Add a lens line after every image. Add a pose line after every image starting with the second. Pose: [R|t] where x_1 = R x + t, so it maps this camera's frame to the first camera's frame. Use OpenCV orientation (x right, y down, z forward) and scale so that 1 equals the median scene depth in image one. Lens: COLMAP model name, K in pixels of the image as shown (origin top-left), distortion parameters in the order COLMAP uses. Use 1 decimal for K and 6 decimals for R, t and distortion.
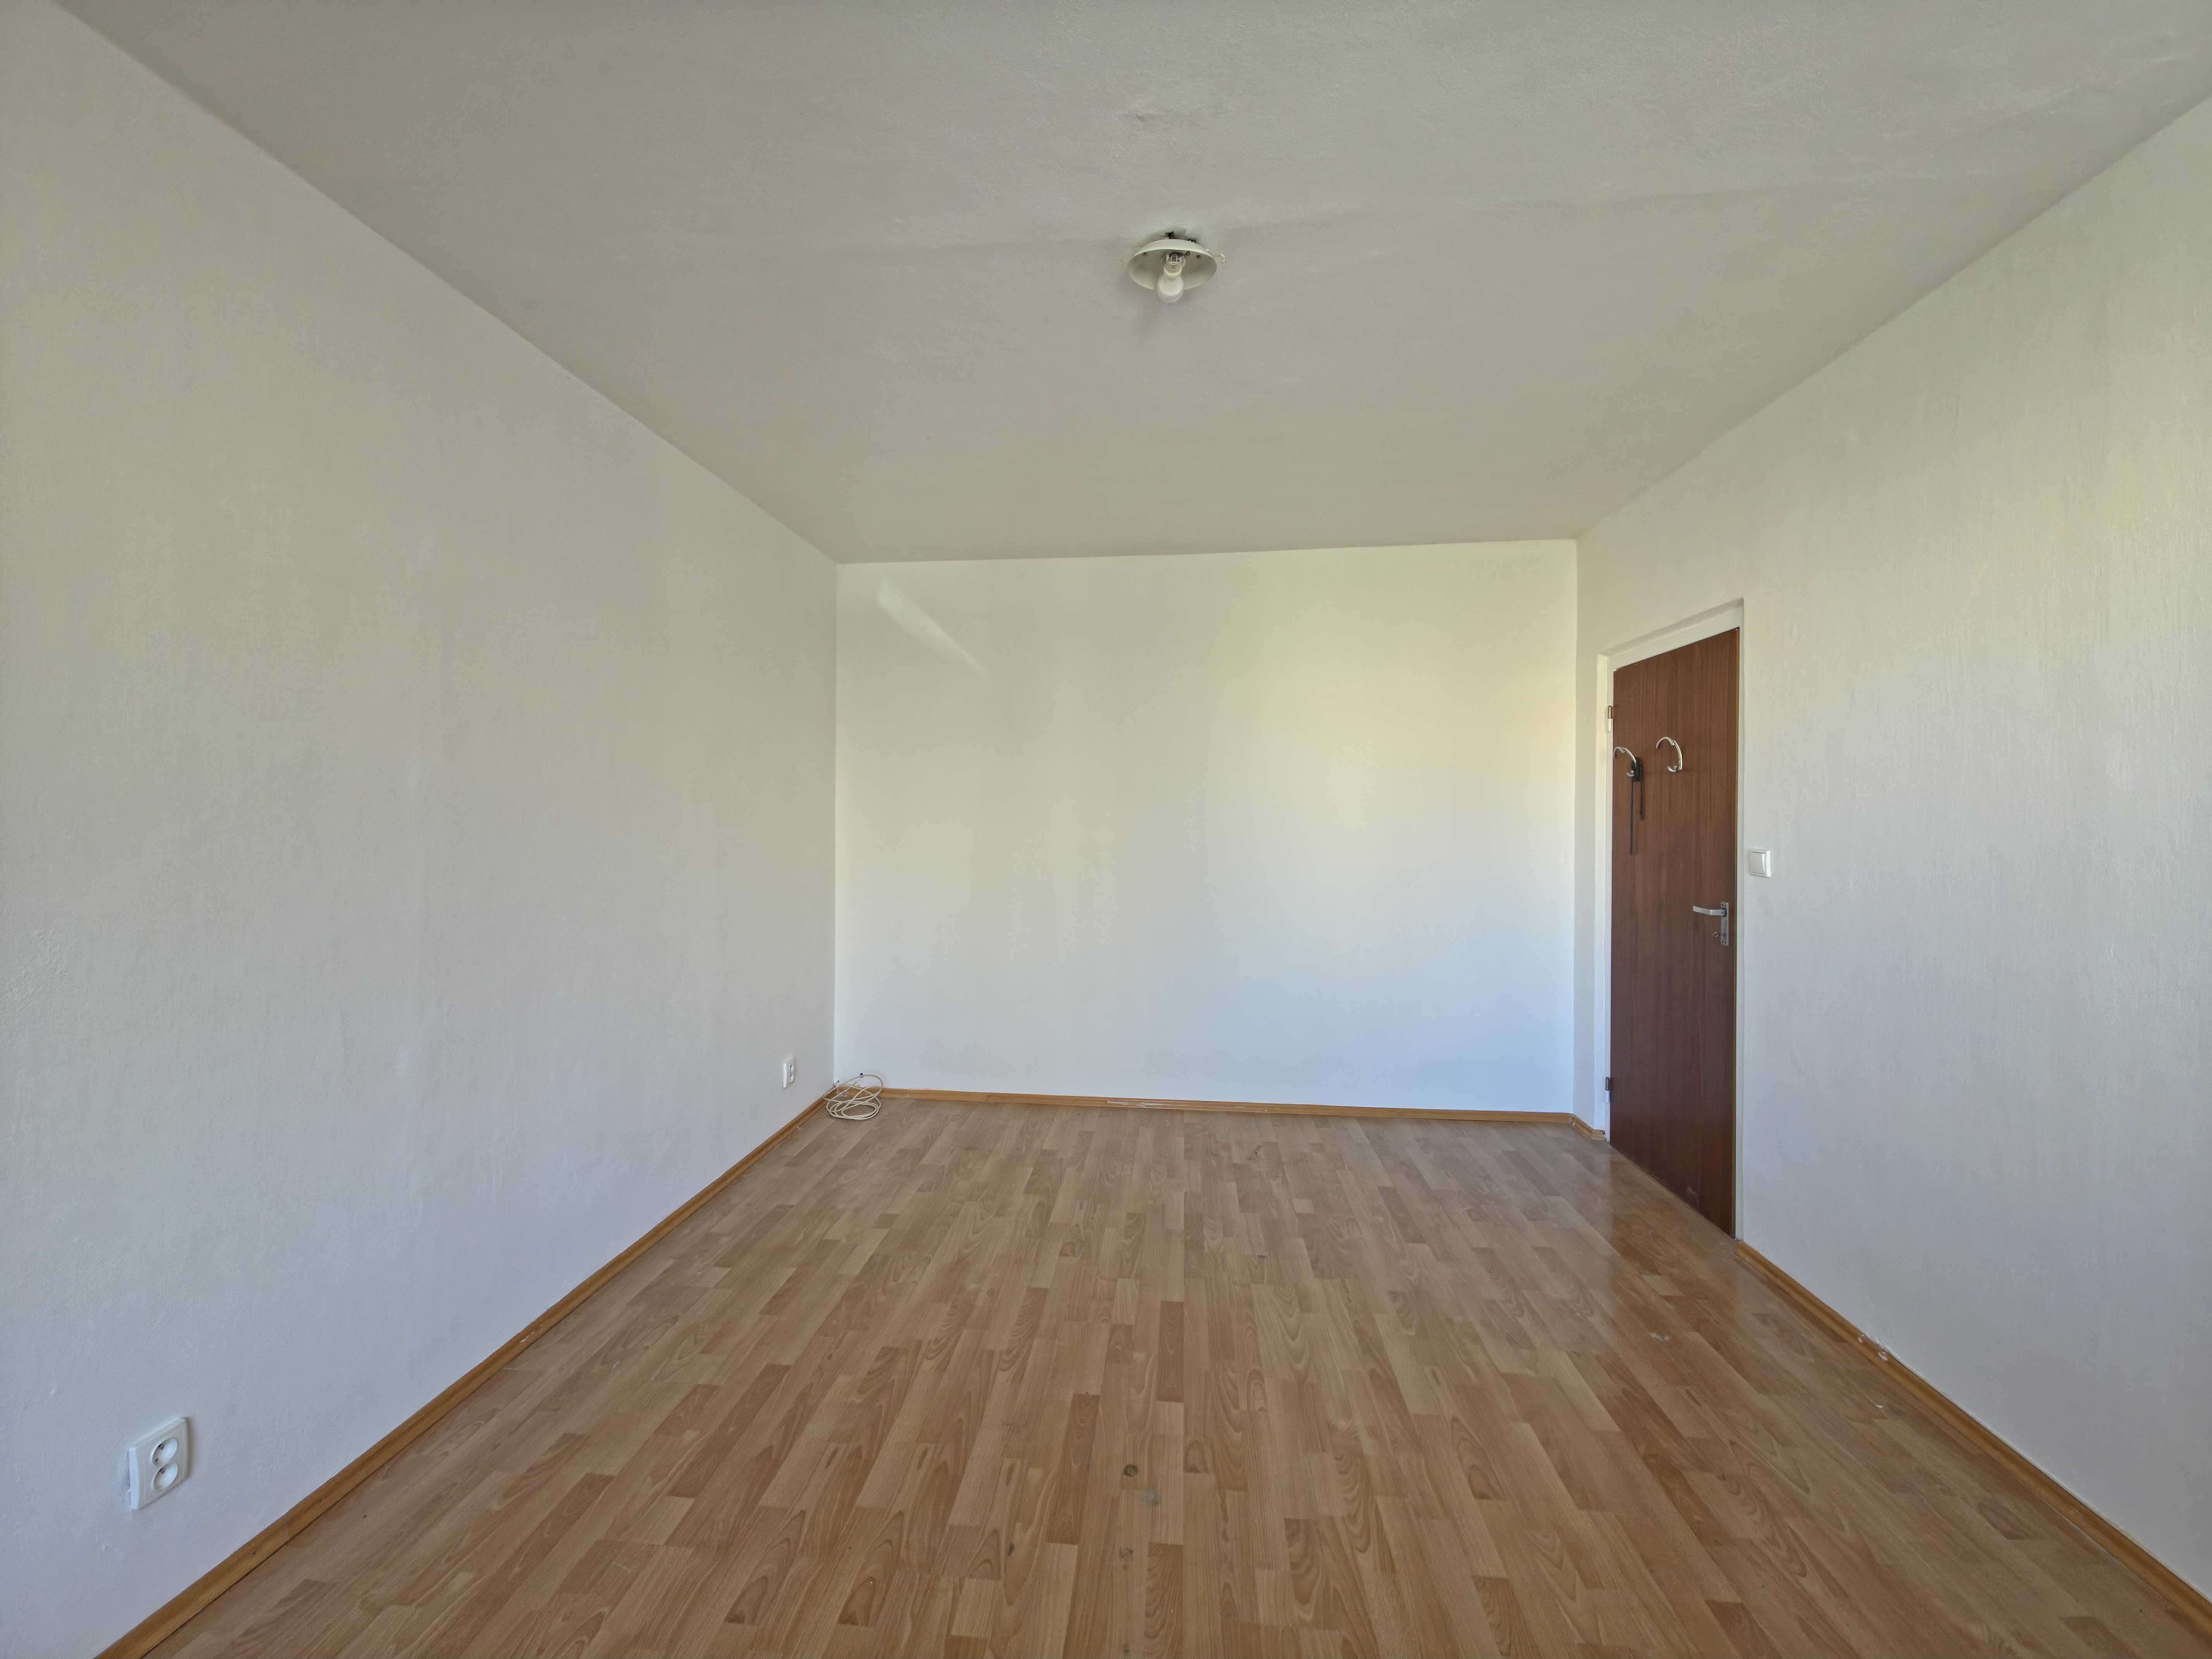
lens RADIAL K [[882.5, 0, 1104.7], [0, 882.5, 828.6], [0, 0, 1]] dist [0.010497, -0.007577]
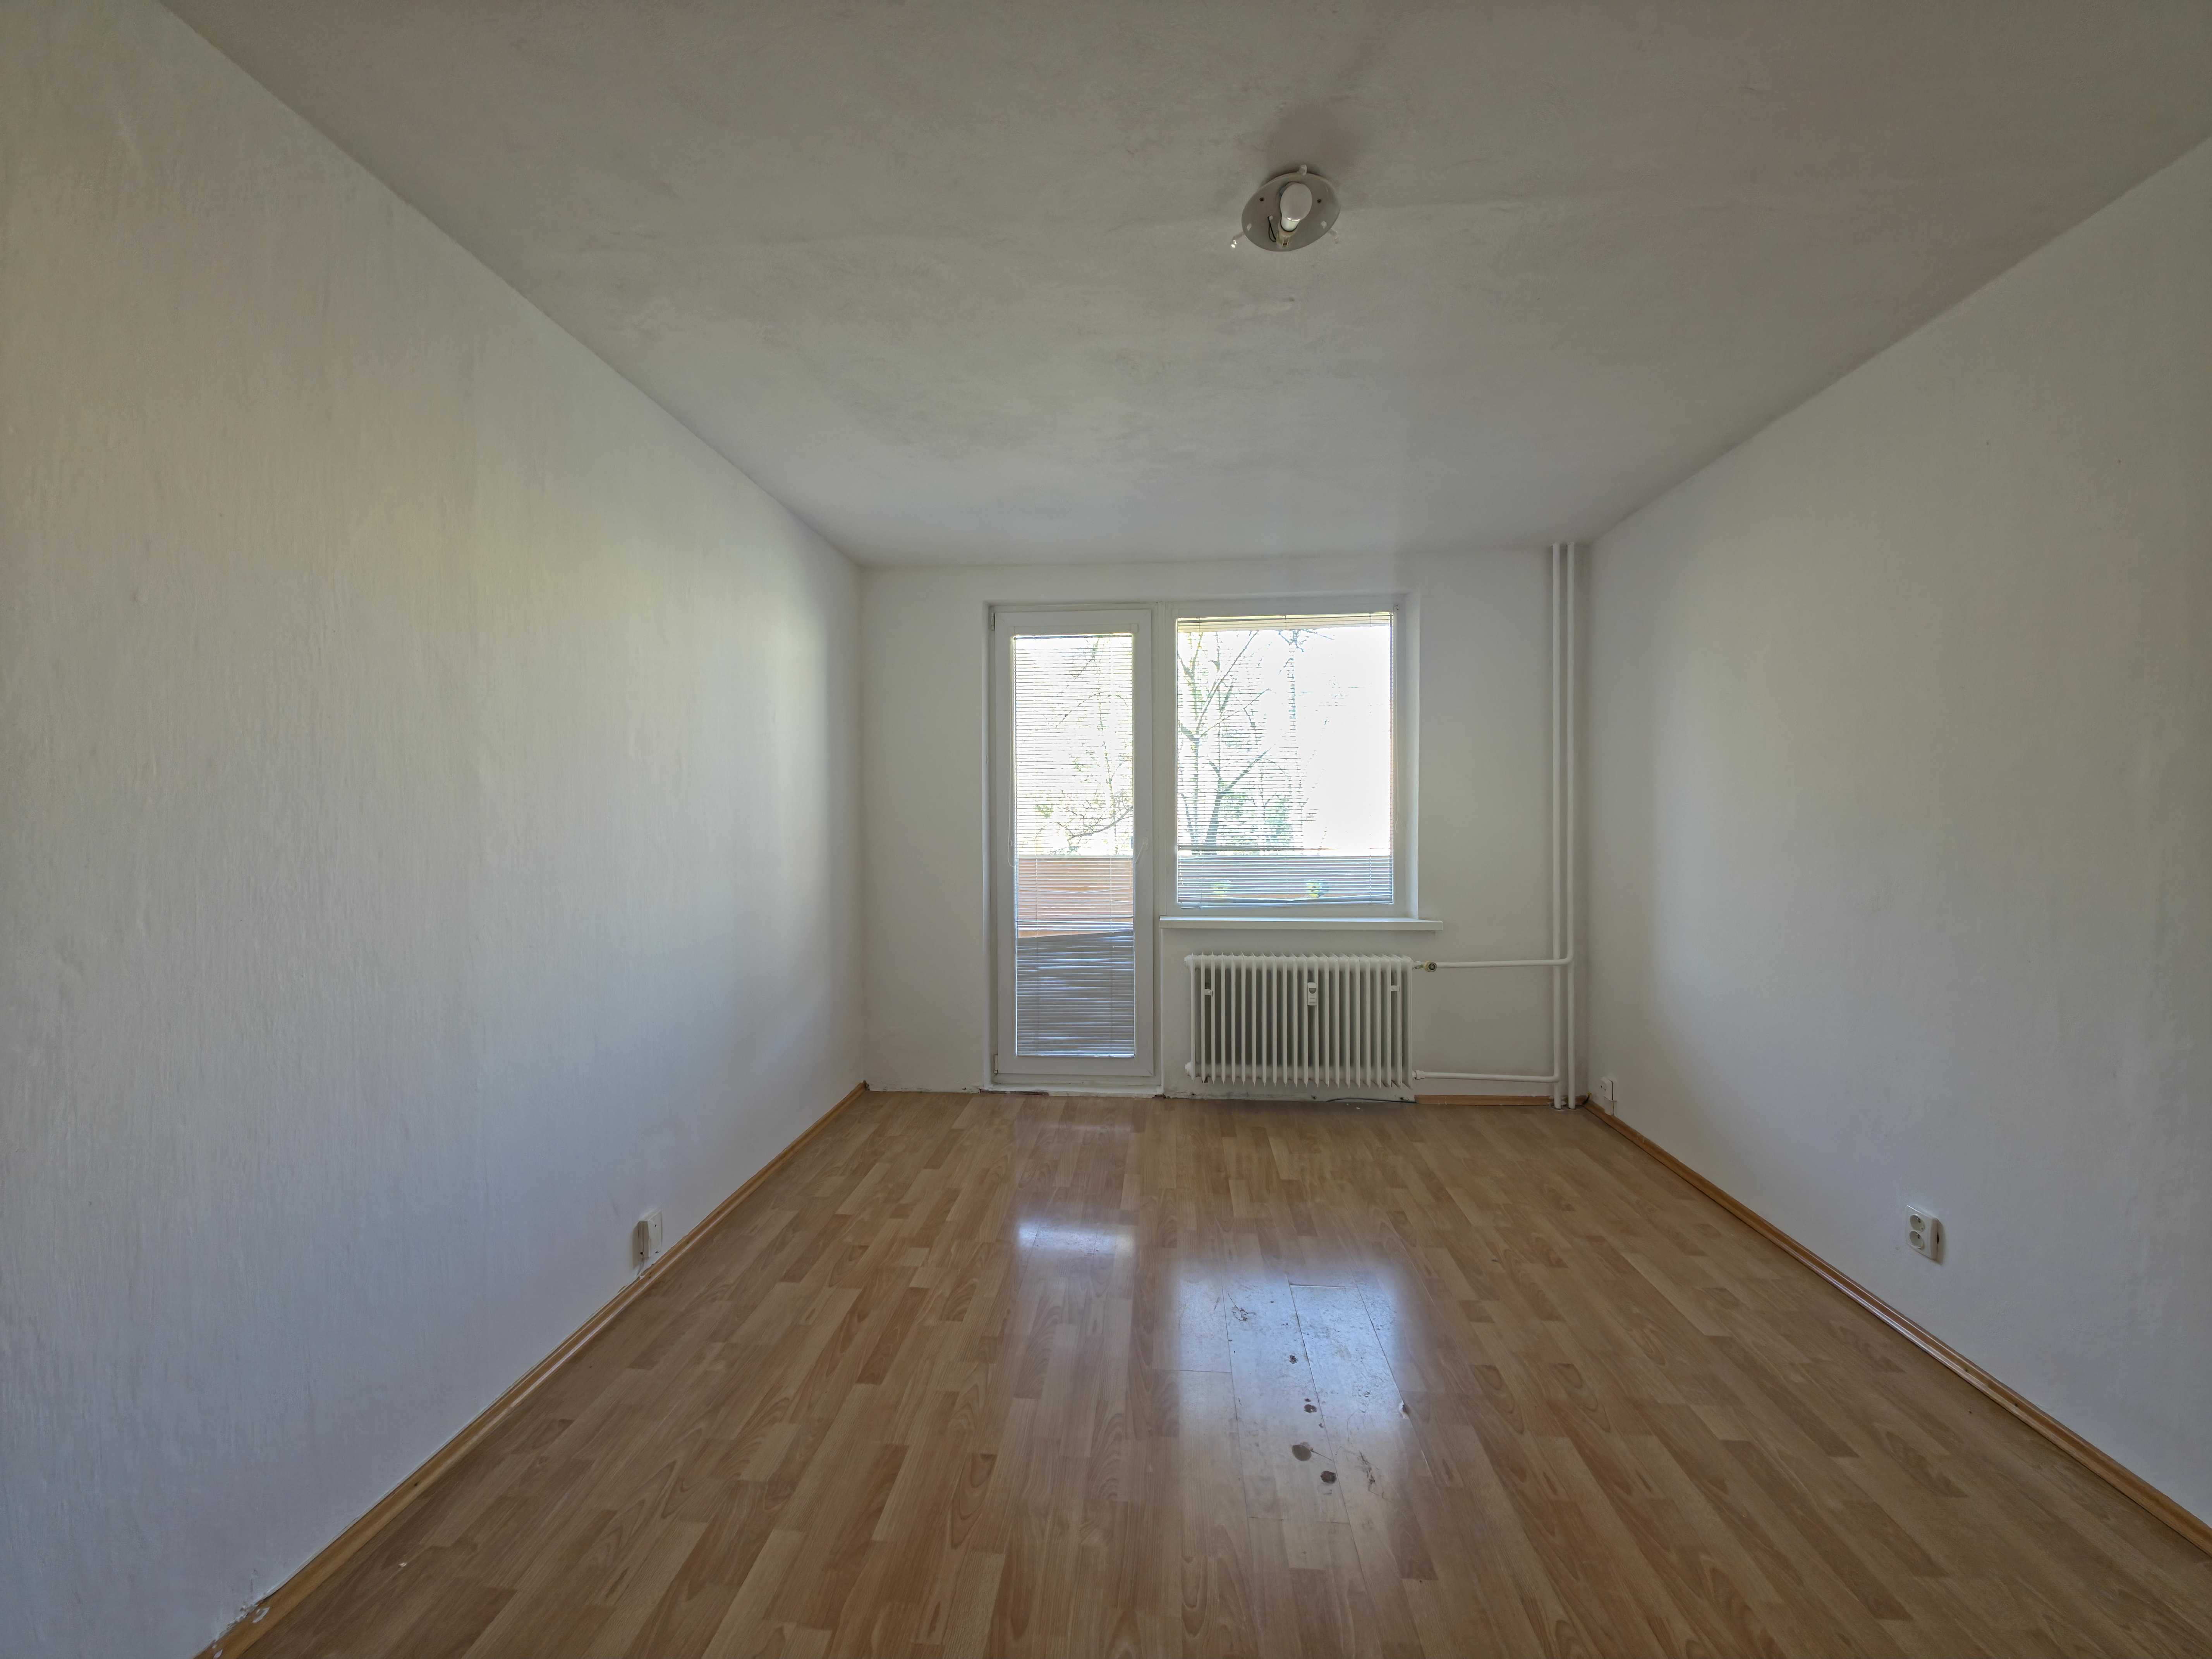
lens RADIAL K [[882.5, 0, 1104.7], [0, 882.5, 828.6], [0, 0, 1]] dist [0.010497, -0.007577]
pose [[-0.999890, 0.003453, -0.014454, 0.295176], [0.003073, 0.999652, 0.026201, -0.020638], [0.014539, 0.026153, -0.999552, 1.996678]]
